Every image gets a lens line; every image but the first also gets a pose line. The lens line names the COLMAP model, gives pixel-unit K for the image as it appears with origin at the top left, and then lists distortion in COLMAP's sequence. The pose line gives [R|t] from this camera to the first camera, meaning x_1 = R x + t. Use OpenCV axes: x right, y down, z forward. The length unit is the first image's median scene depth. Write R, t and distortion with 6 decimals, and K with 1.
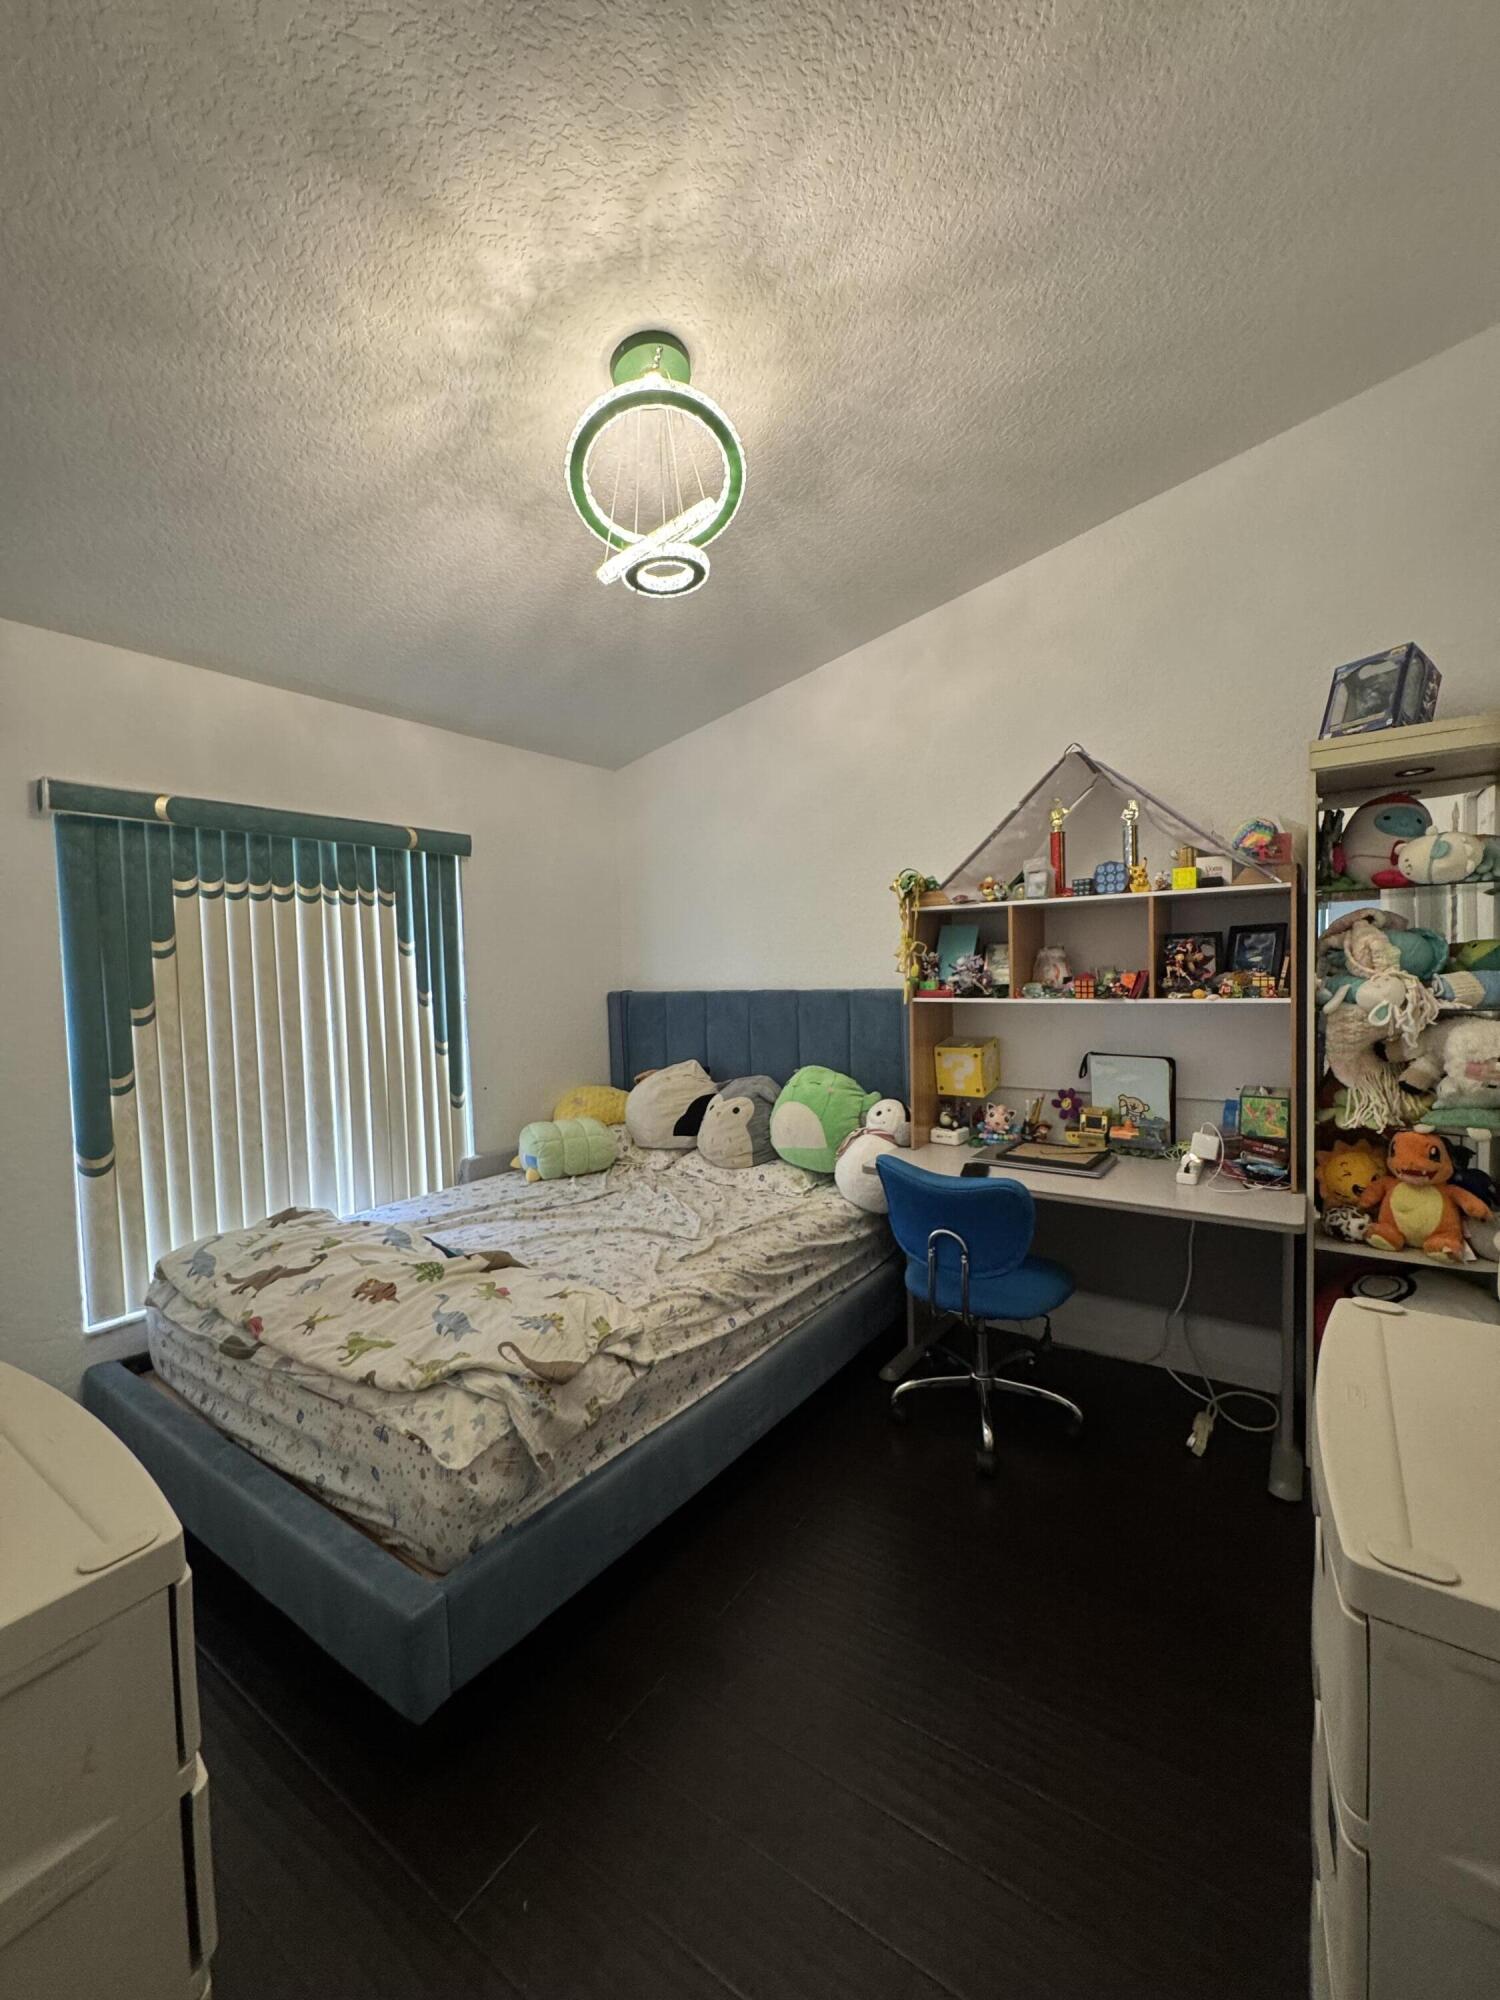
lens RADIAL K [[797.7, 0, 747.5], [0, 797.7, 1006.1], [0, 0, 1]] dist [-0.002959, -0.000199]
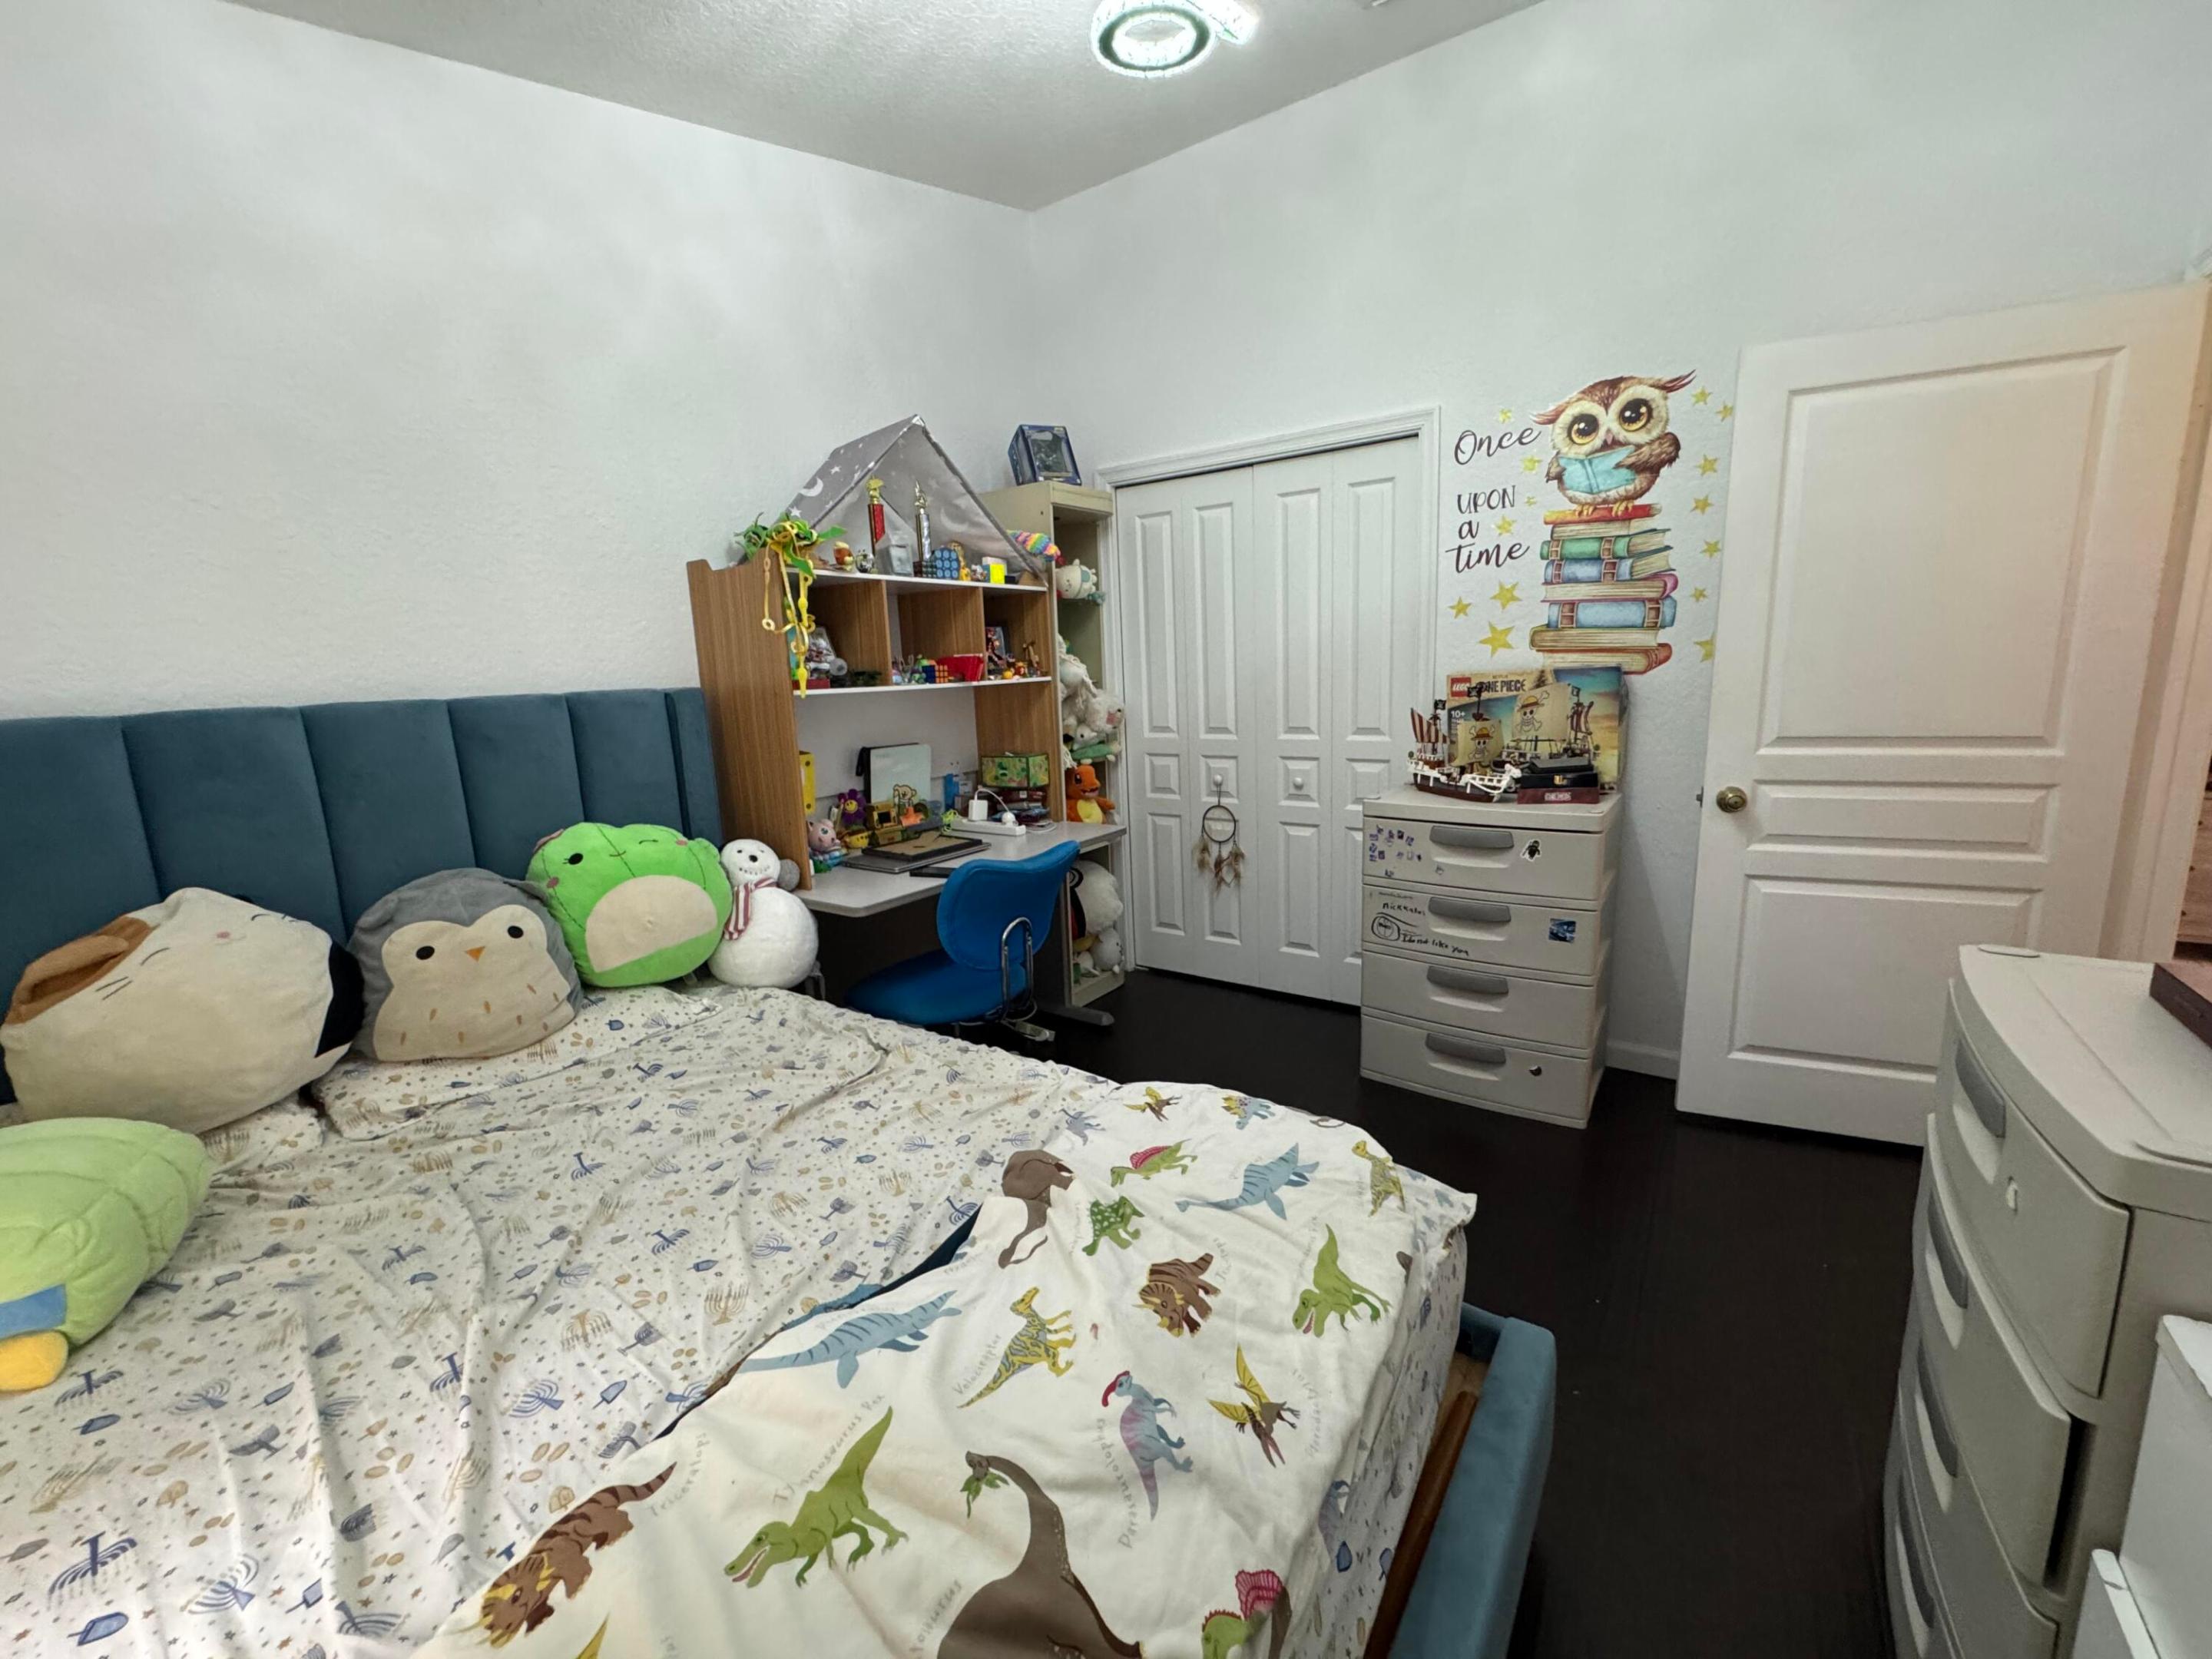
lens RADIAL K [[882.2, 0, 1103.6], [0, 882.2, 824.5], [0, 0, 1]] dist [-0.002959, -0.000199]
pose [[0.011720, -0.150225, 0.988582, -0.701441], [0.094374, 0.984403, 0.148472, 0.020781], [-0.995468, 0.091556, 0.025715, 0.774840]]
